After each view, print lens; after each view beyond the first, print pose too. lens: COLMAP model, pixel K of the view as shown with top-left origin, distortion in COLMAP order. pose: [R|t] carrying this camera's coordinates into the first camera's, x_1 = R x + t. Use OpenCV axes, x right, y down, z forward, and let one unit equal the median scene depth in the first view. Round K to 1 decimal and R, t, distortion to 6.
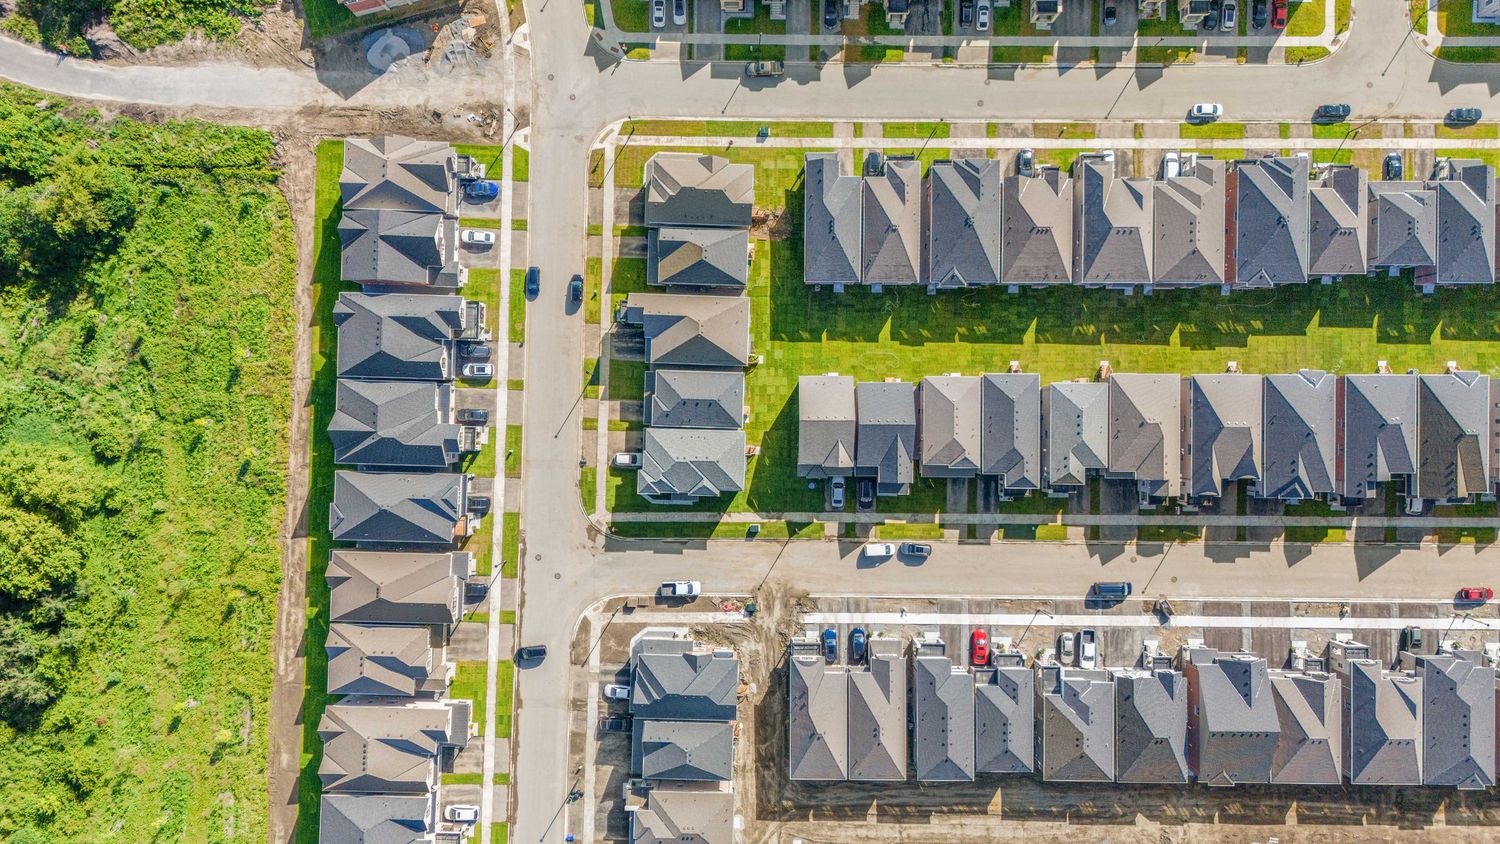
lens RADIAL K [[1034.5, 0, 753.2], [0, 1034.5, 419.2], [0, 0, 1]] dist [0.083290, -0.067173]
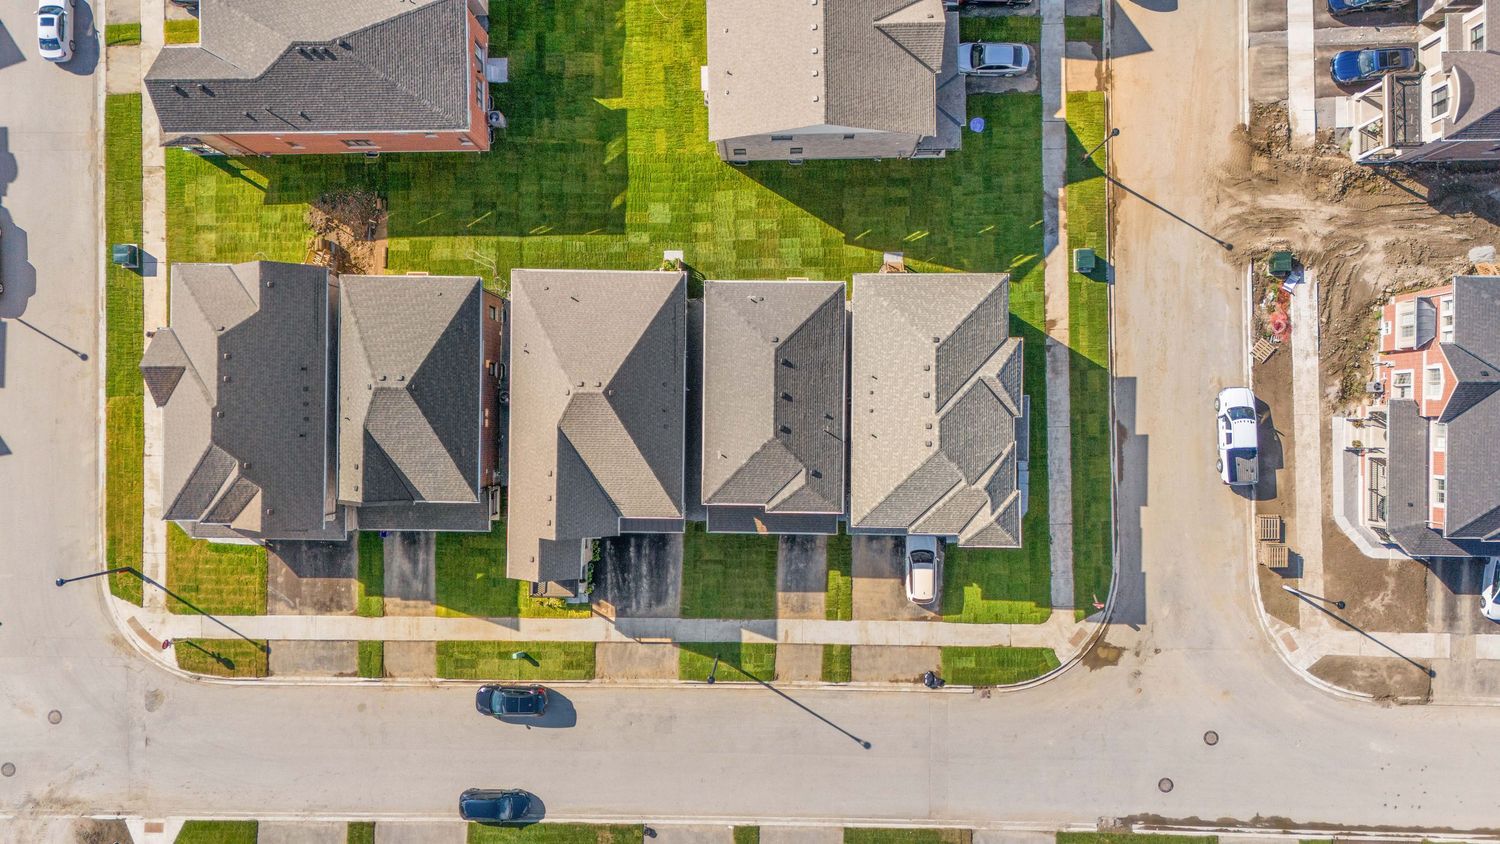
lens RADIAL K [[1101.0, 0, 751.8], [0, 1101.0, 420.8], [0, 0, 1]] dist [0.066457, -0.068492]
pose [[-0.018886, -0.999821, -0.001434, -0.059082], [0.999662, -0.018857, -0.017920, -0.019712], [0.017890, -0.001772, 0.999838, 0.559180]]
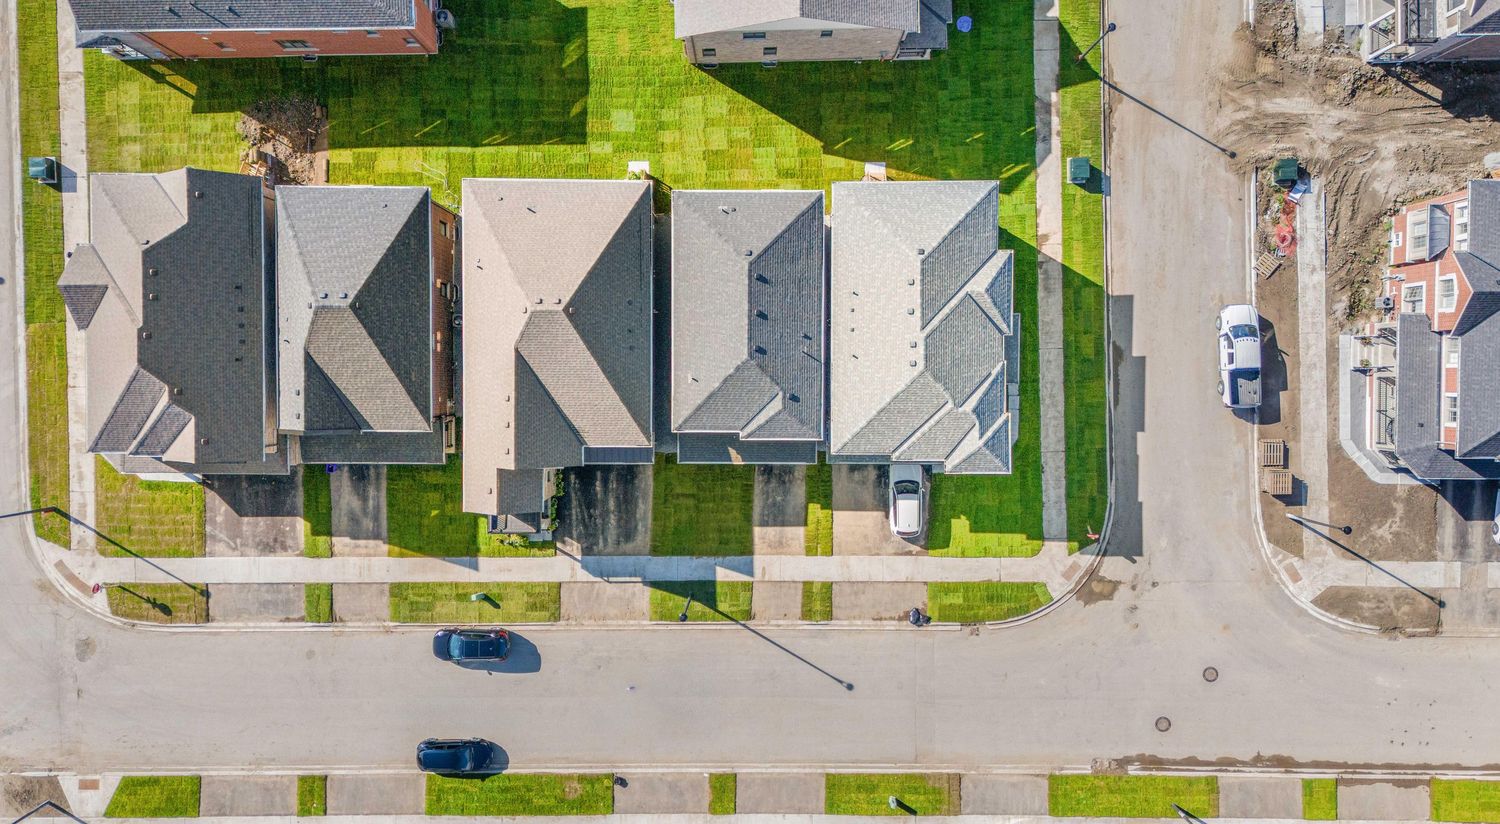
lens RADIAL K [[1156.1, 0, 751.1], [0, 1156.1, 409.4], [0, 0, 1]] dist [0.068490, -0.072165]
pose [[-0.026861, -0.999198, -0.029693, -0.071319], [0.999639, -0.026873, -0.000006, -0.018419], [-0.000792, -0.029682, 0.999559, 0.566596]]
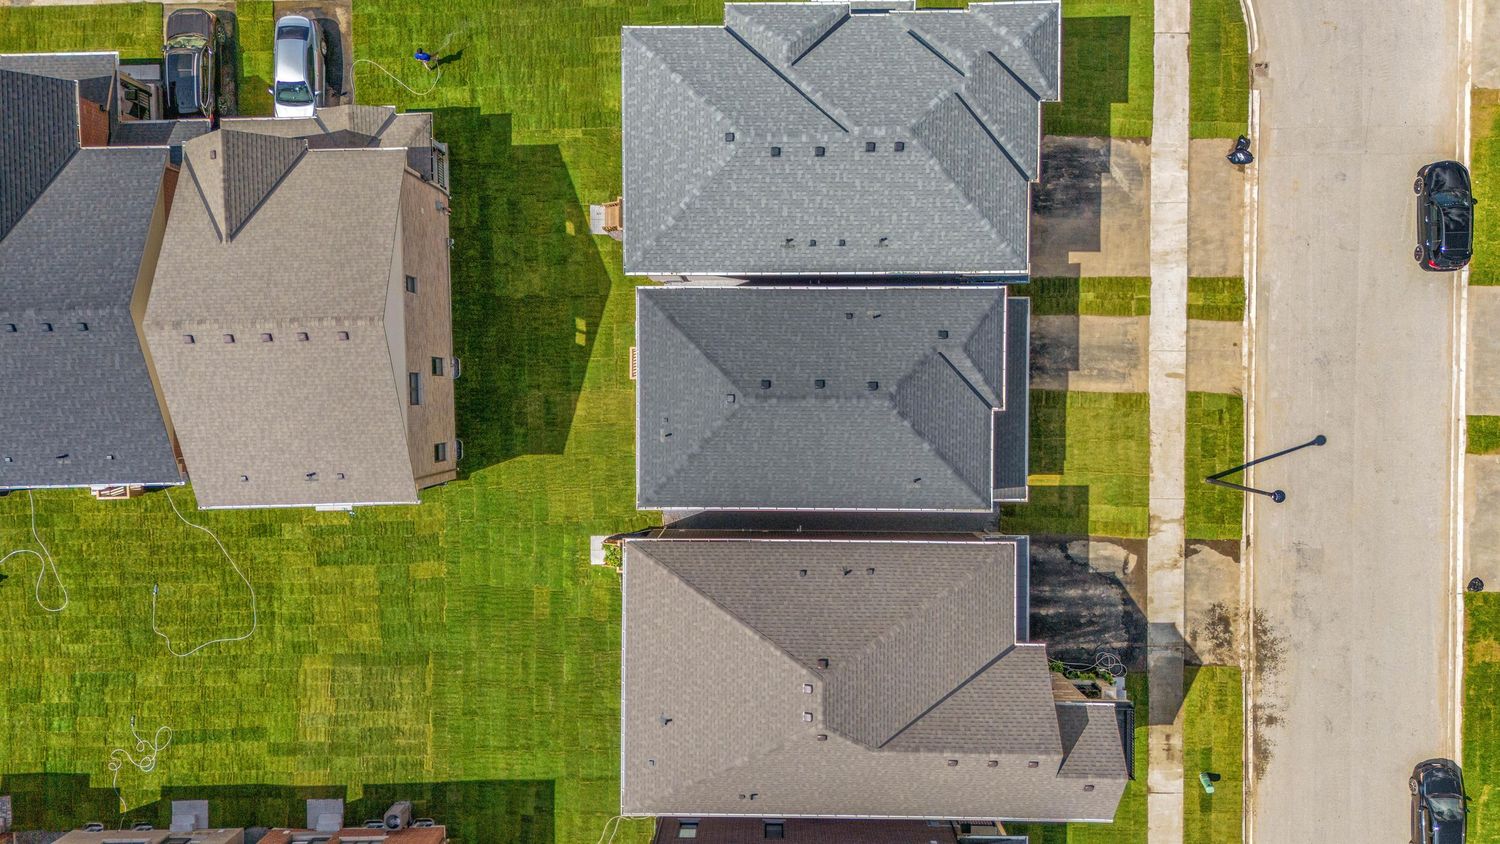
lens RADIAL K [[1114.7, 0, 752.2], [0, 1114.7, 421.4], [0, 0, 1]] dist [0.065349, -0.067284]
pose [[-0.999544, 0.026775, 0.013966, -0.038961], [-0.027095, -0.999362, -0.023272, -0.017514], [0.013334, -0.023640, 0.999632, 0.704218]]
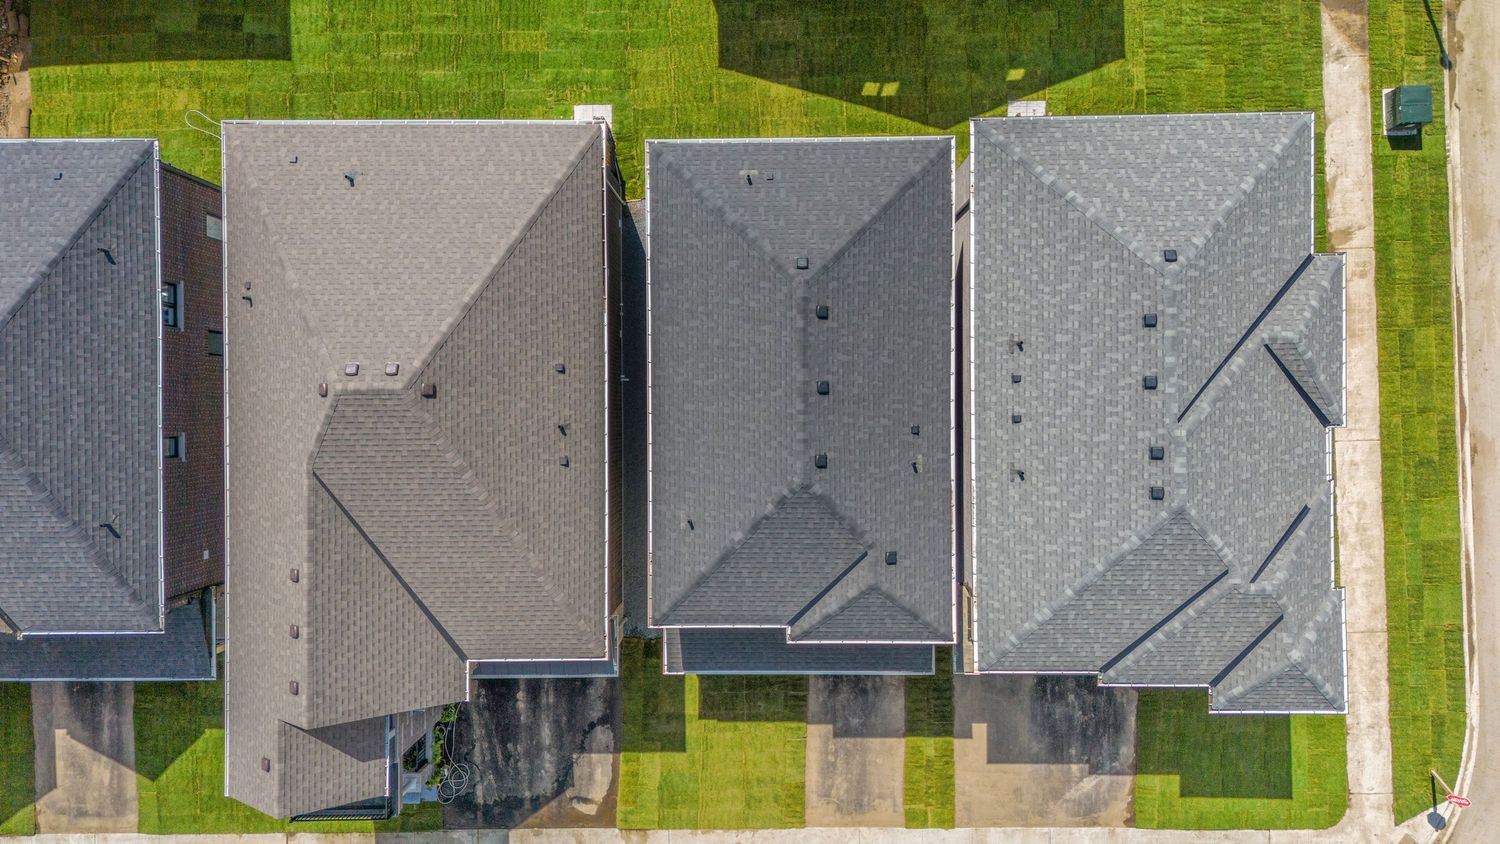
lens RADIAL K [[1103.5, 0, 752.1], [0, 1103.5, 422.5], [0, 0, 1]] dist [0.058739, -0.052364]
pose [[-0.035433, -0.999306, -0.011464, -0.053846], [0.999272, -0.035265, -0.014578, -0.024362], [0.014163, -0.011972, 0.999828, 0.775344]]
